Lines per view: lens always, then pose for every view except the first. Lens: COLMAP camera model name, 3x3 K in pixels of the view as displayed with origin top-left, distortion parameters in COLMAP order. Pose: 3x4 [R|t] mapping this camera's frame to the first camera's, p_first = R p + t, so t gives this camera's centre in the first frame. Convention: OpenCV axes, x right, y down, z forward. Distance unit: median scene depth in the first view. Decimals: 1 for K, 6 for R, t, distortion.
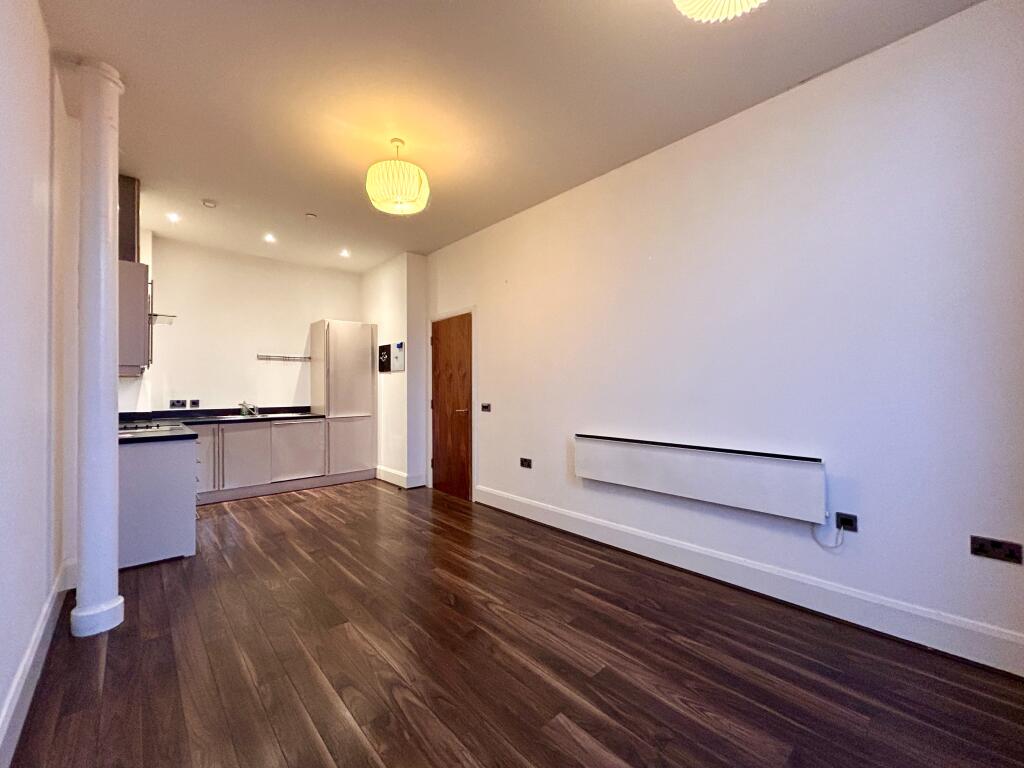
lens RADIAL K [[416.3, 0, 509.9], [0, 416.3, 382.9], [0, 0, 1]] dist [-0.003061, -0.000398]
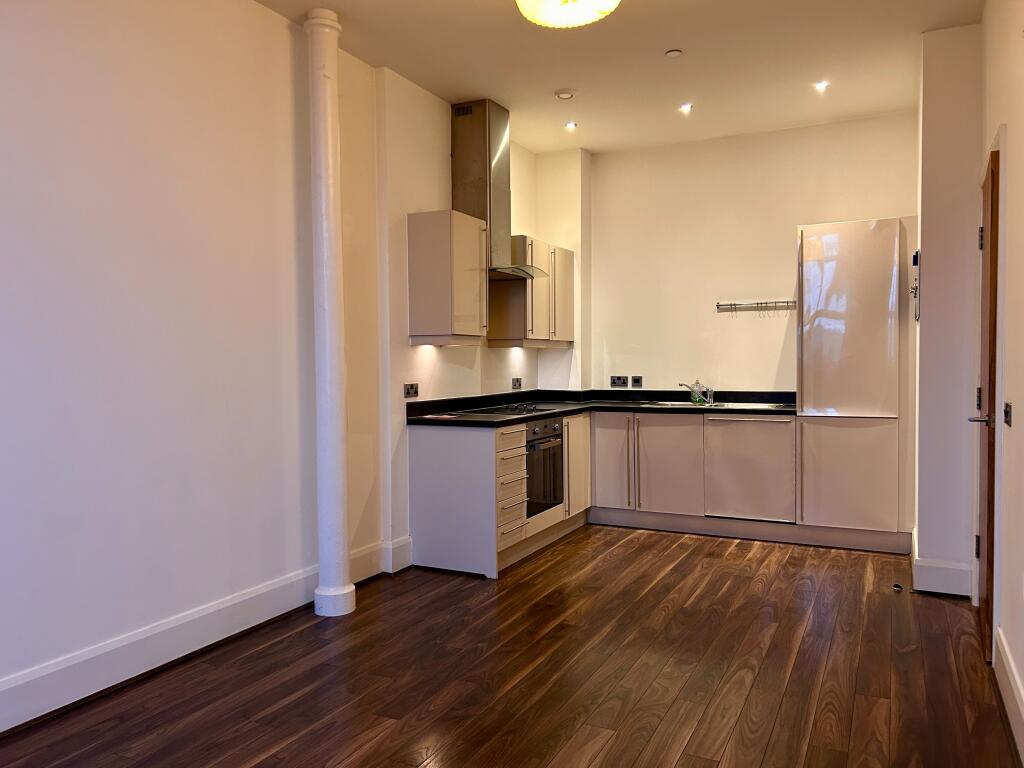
lens RADIAL K [[761.5, 0, 511.6], [0, 761.5, 386.8], [0, 0, 1]] dist [0.003145, 0.002158]
pose [[0.355986, 0.030483, -0.933994, 0.360062], [0.016108, 0.999119, 0.038748, 0.005889], [0.934352, -0.028839, 0.355181, 0.358087]]
